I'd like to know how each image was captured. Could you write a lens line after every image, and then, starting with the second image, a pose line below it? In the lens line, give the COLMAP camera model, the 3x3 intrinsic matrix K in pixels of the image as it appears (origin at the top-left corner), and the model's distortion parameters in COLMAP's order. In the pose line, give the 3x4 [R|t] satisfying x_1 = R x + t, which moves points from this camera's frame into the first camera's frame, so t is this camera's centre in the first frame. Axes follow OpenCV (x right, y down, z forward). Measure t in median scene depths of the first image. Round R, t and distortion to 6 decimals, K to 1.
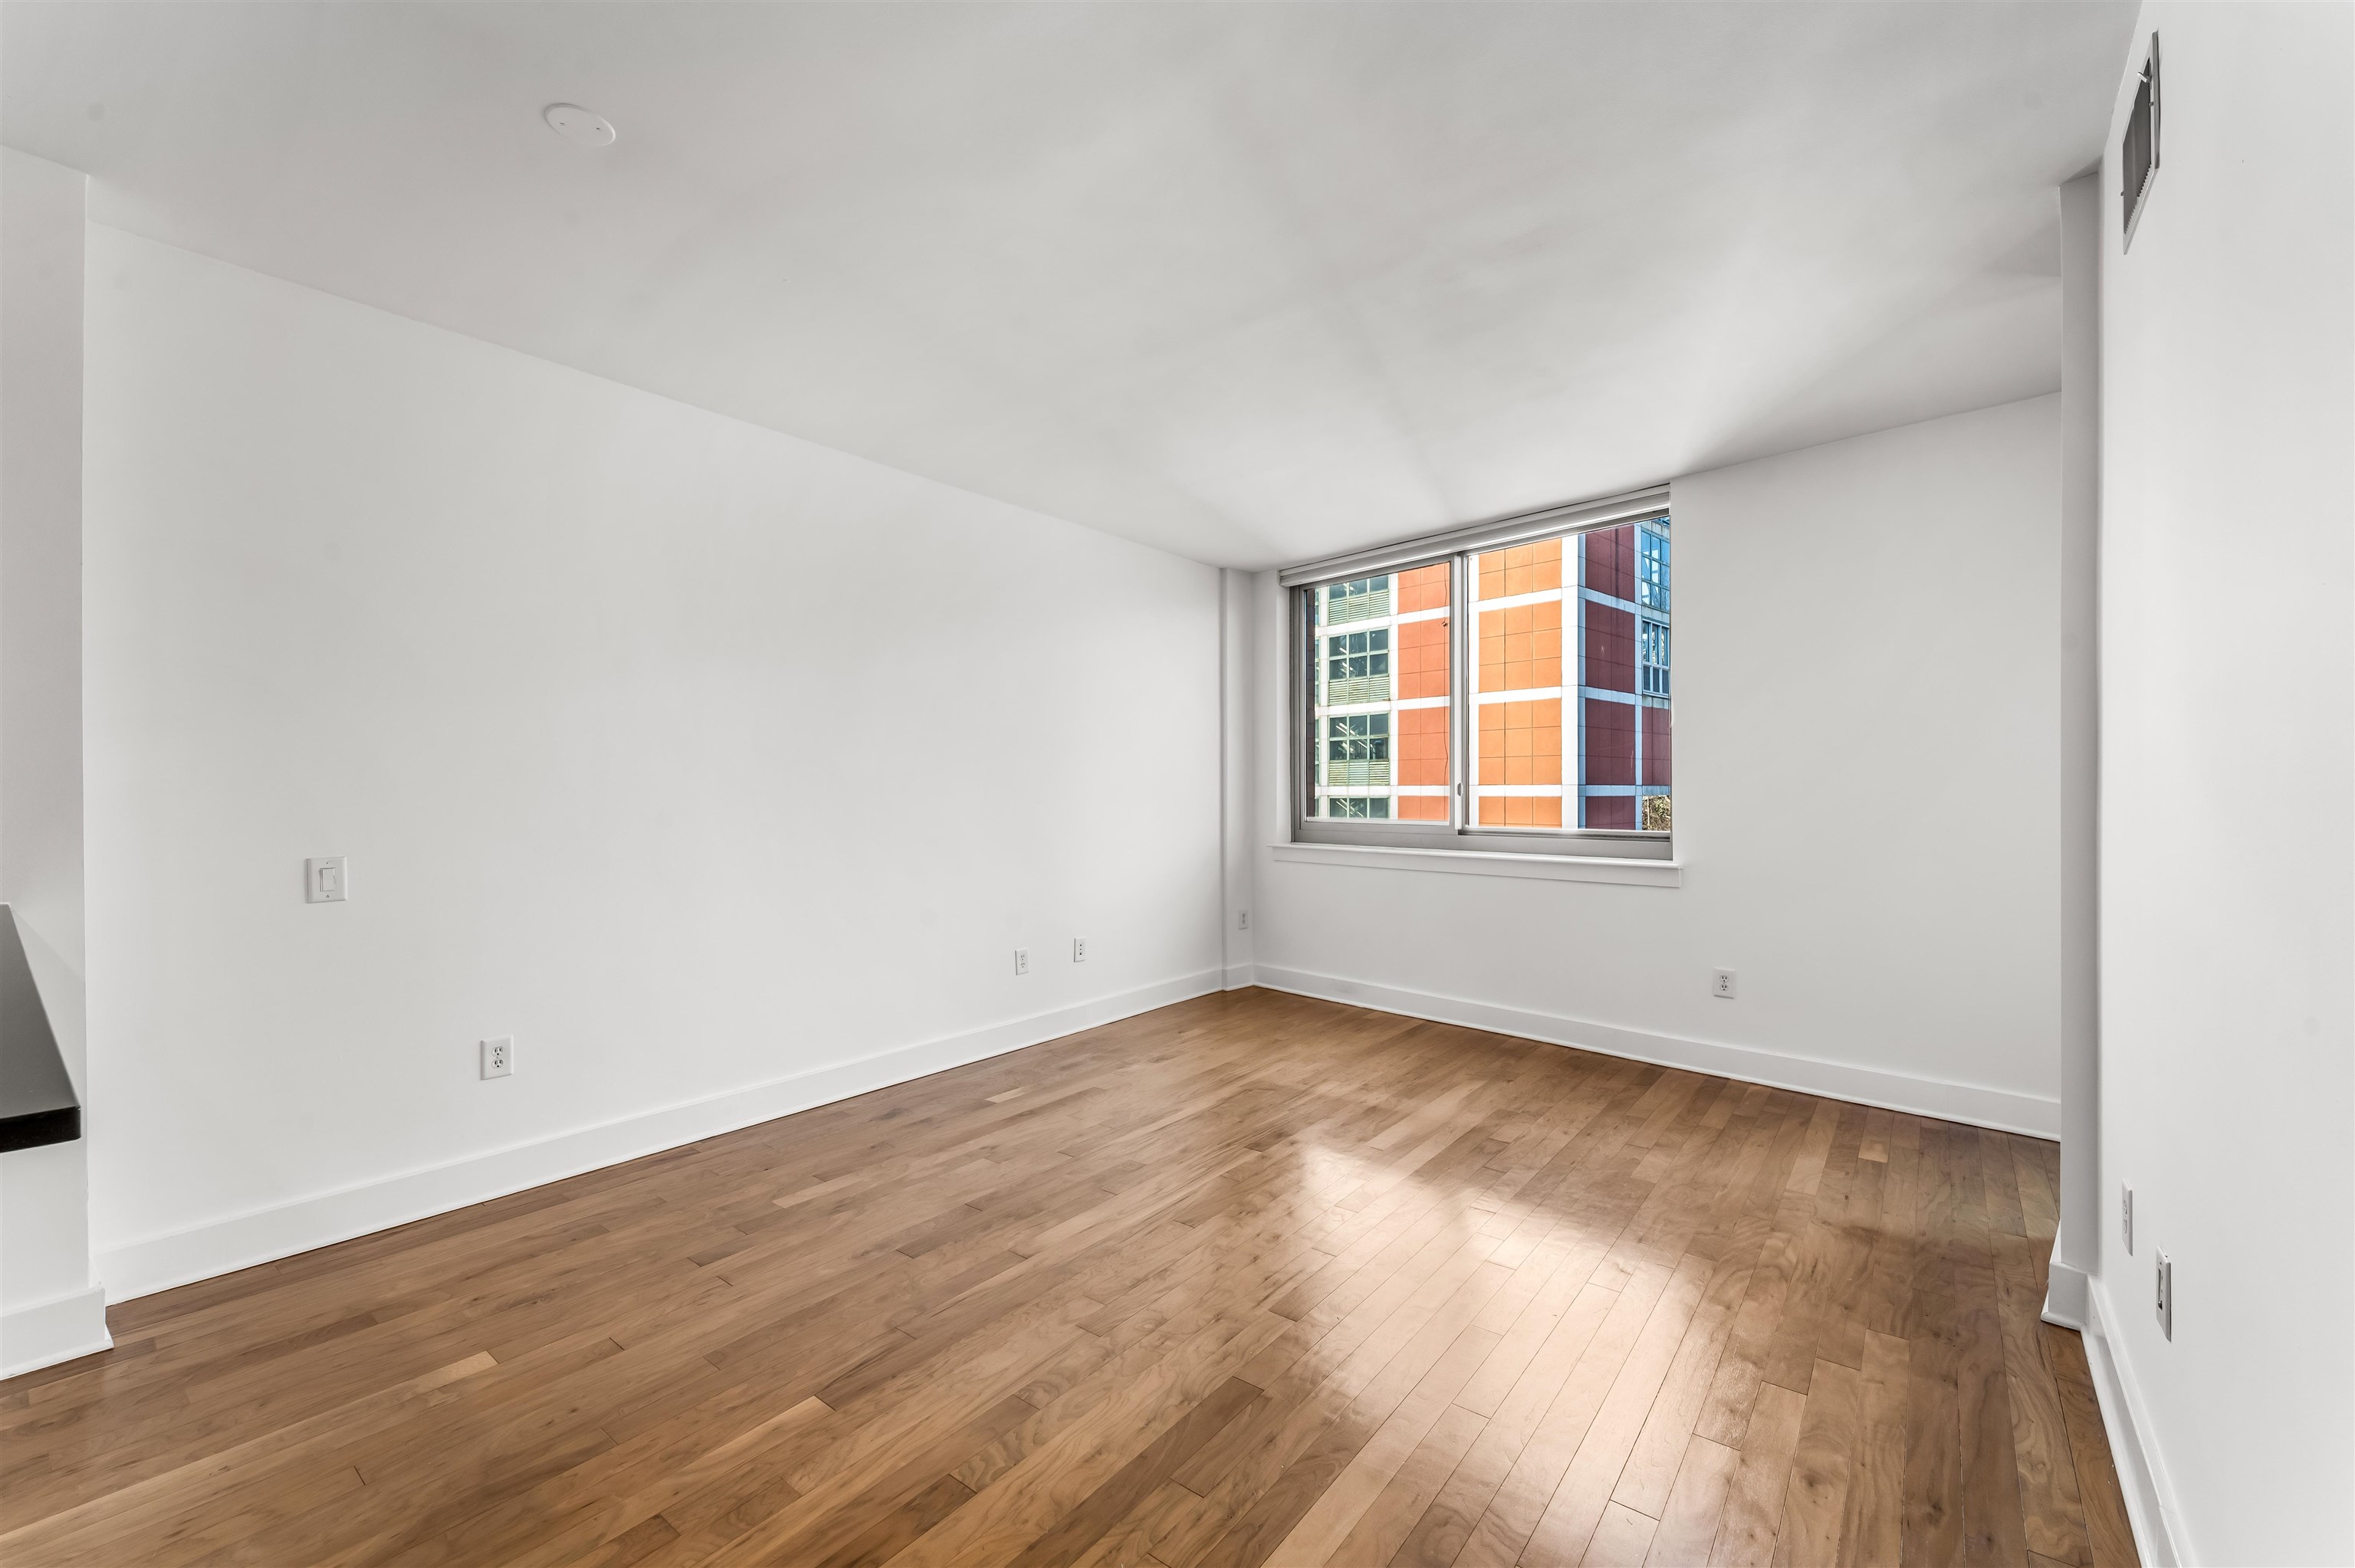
lens RADIAL K [[966.3, 0, 1177.5], [0, 966.3, 784.0], [0, 0, 1]] dist [-0.001254, -0.000023]
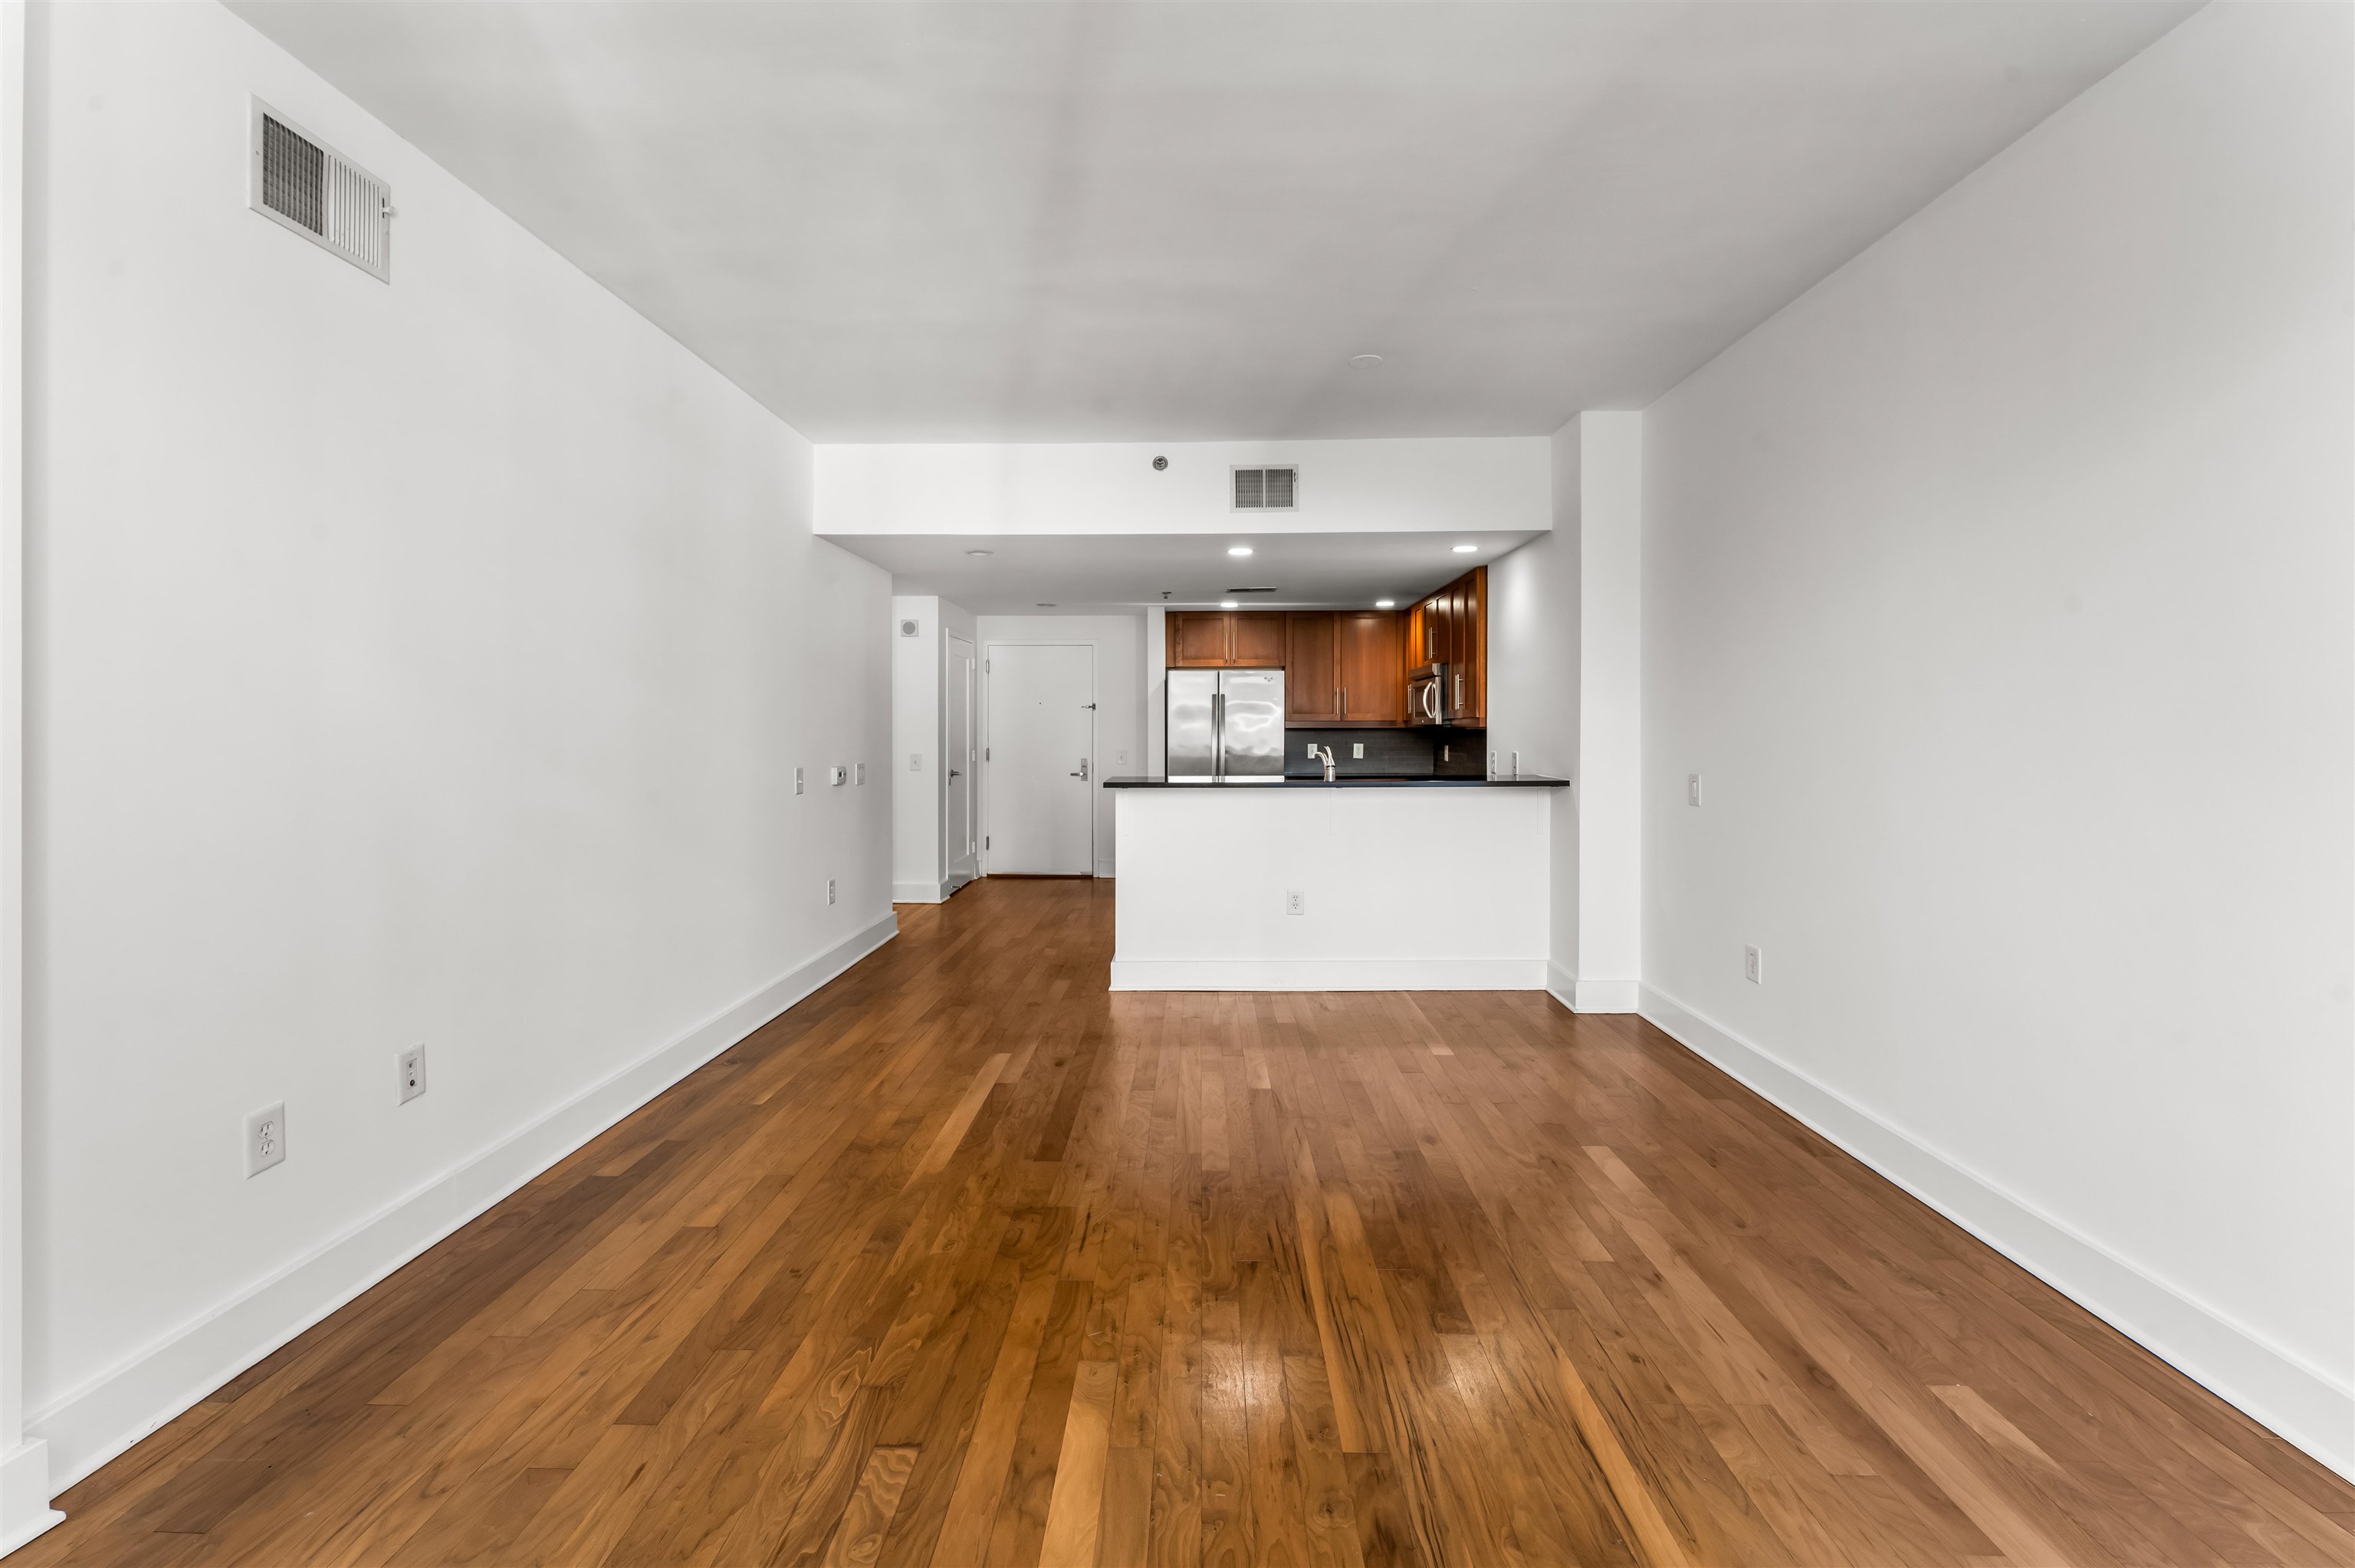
lens RADIAL K [[967.0, 0, 1180.7], [0, 967.0, 734.1], [0, 0, 1]] dist [0.001072, -0.000156]
pose [[-0.798917, 0.006466, -0.601407, 0.363386], [0.005829, 0.999978, 0.003008, 0.005526], [0.601413, -0.001103, -0.798938, 1.078542]]
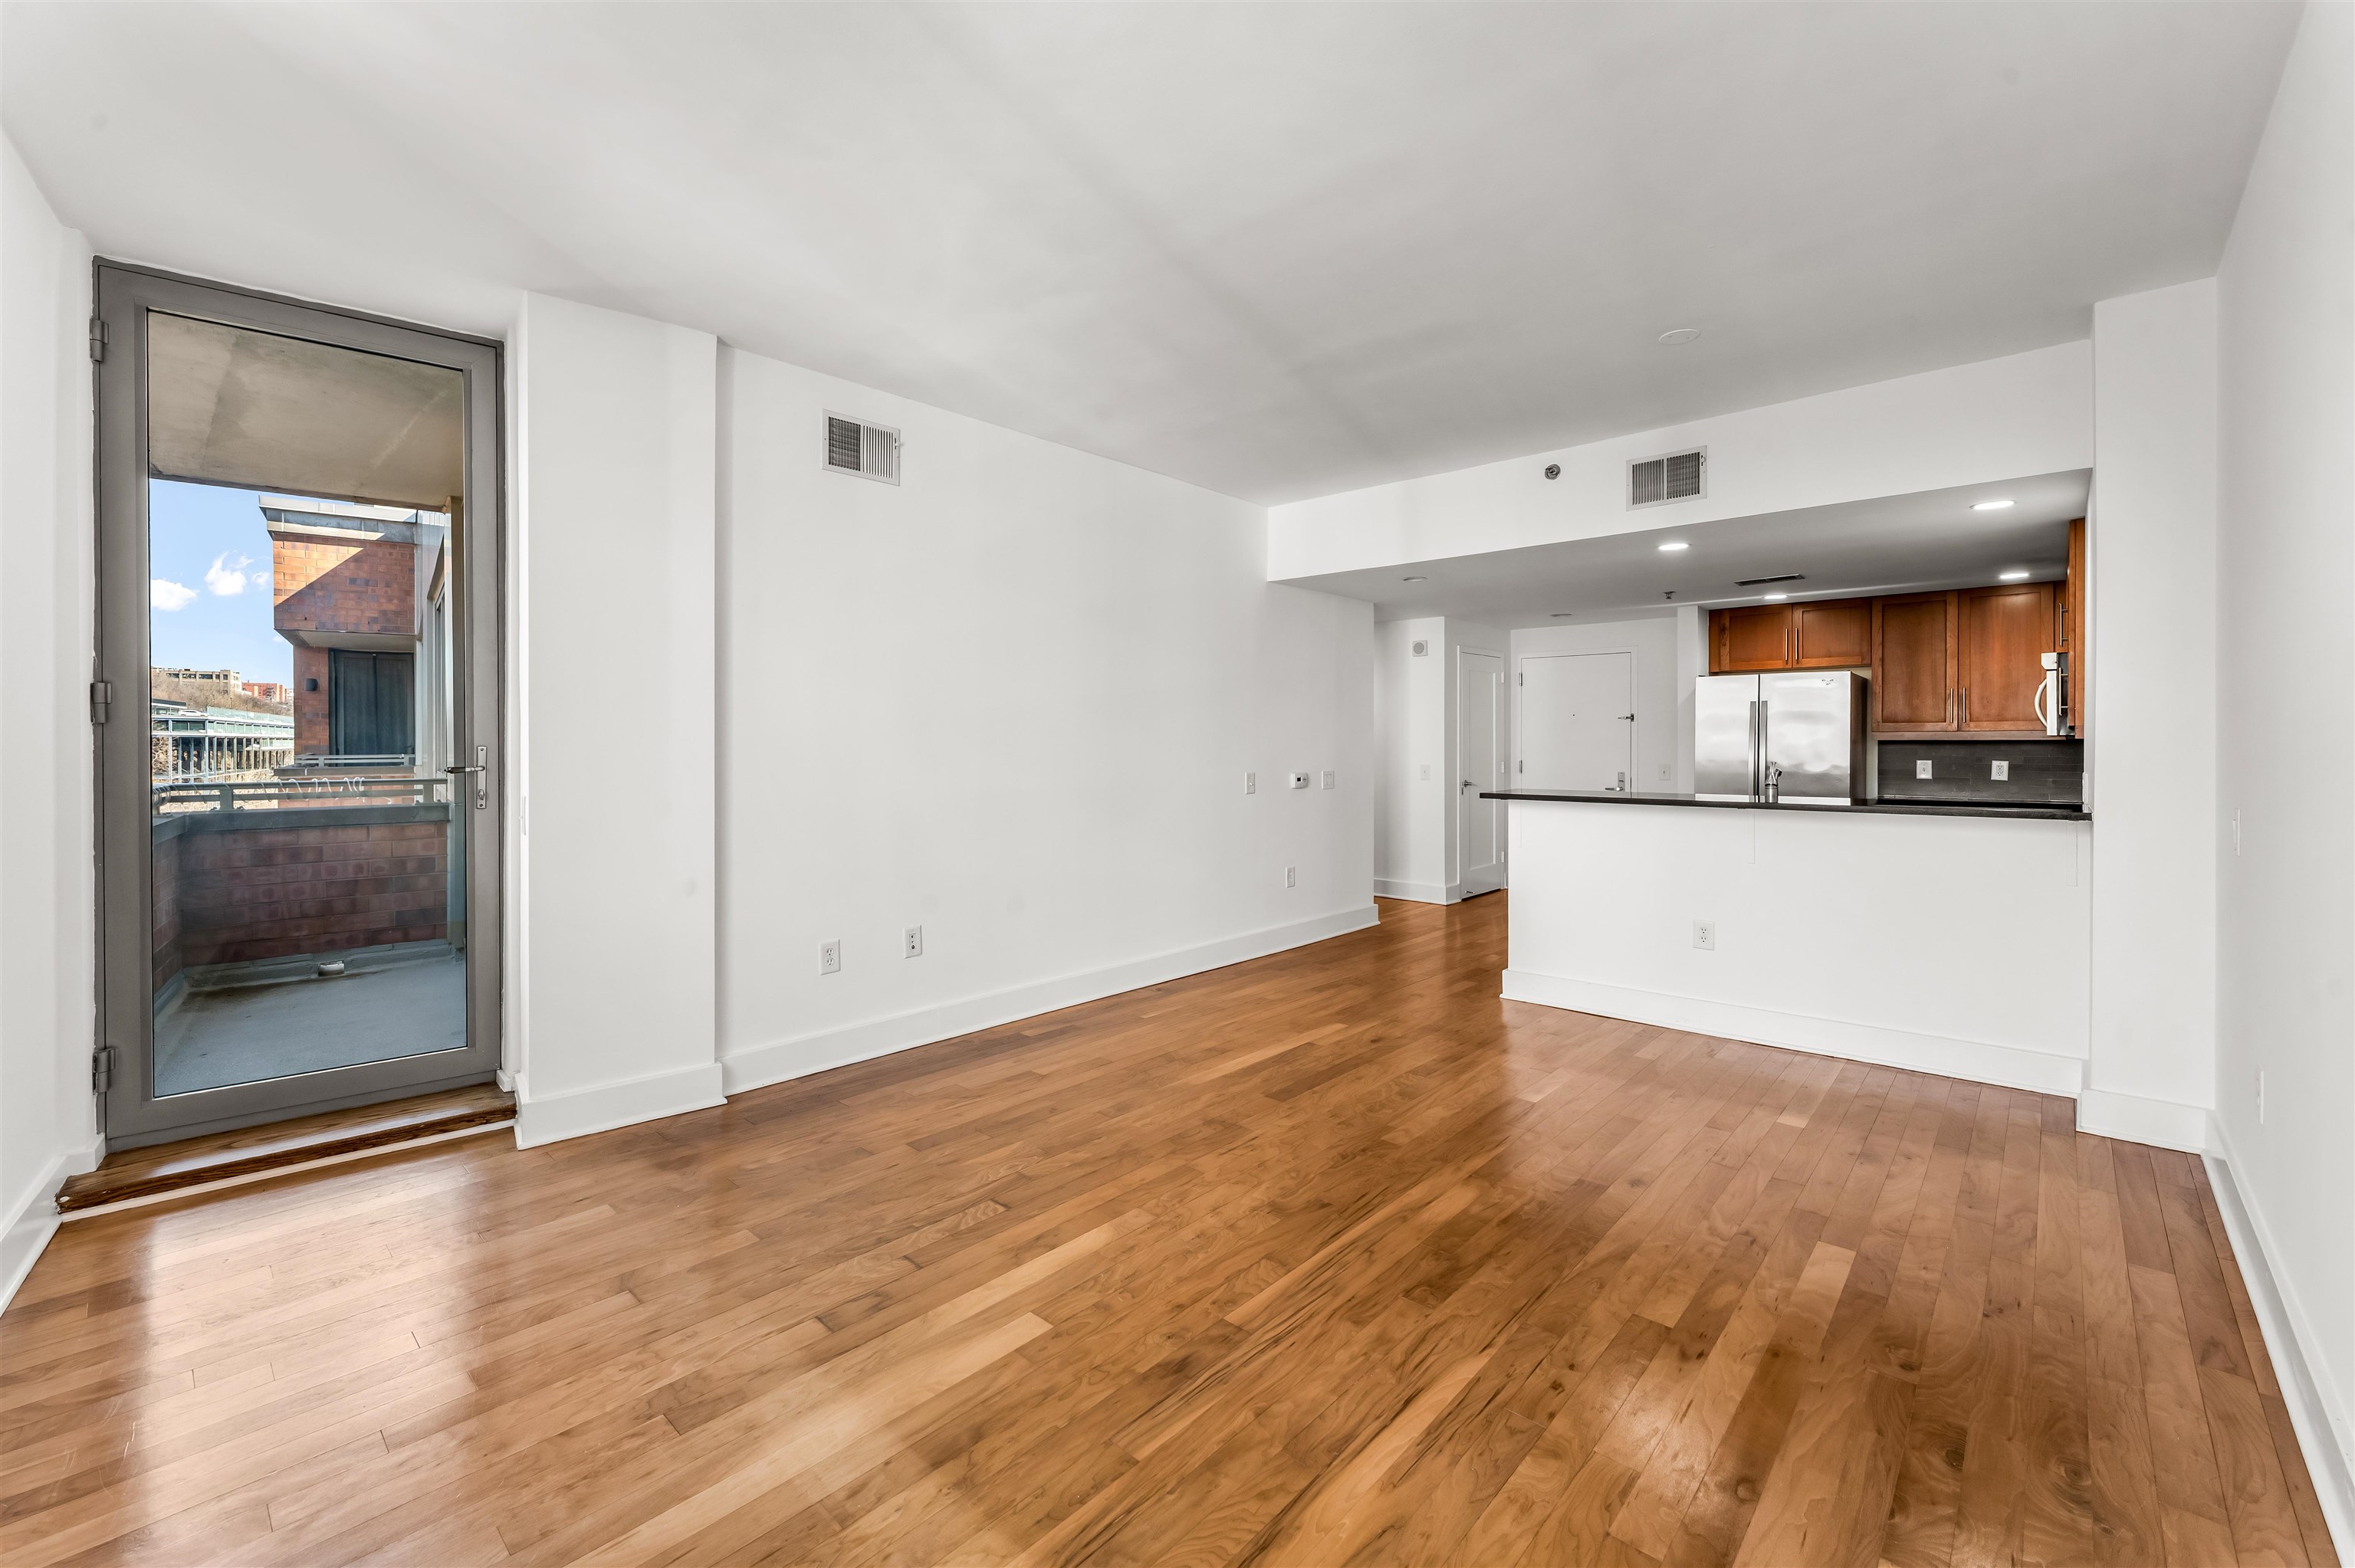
lens RADIAL K [[967.5, 0, 1180.1], [0, 967.5, 745.2], [0, 0, 1]] dist [-0.000670, -0.000125]
pose [[-0.997667, 0.002944, 0.068205, 0.058313], [0.002820, 0.999994, -0.001914, 0.008458], [-0.068210, -0.001717, -0.997670, 1.300056]]
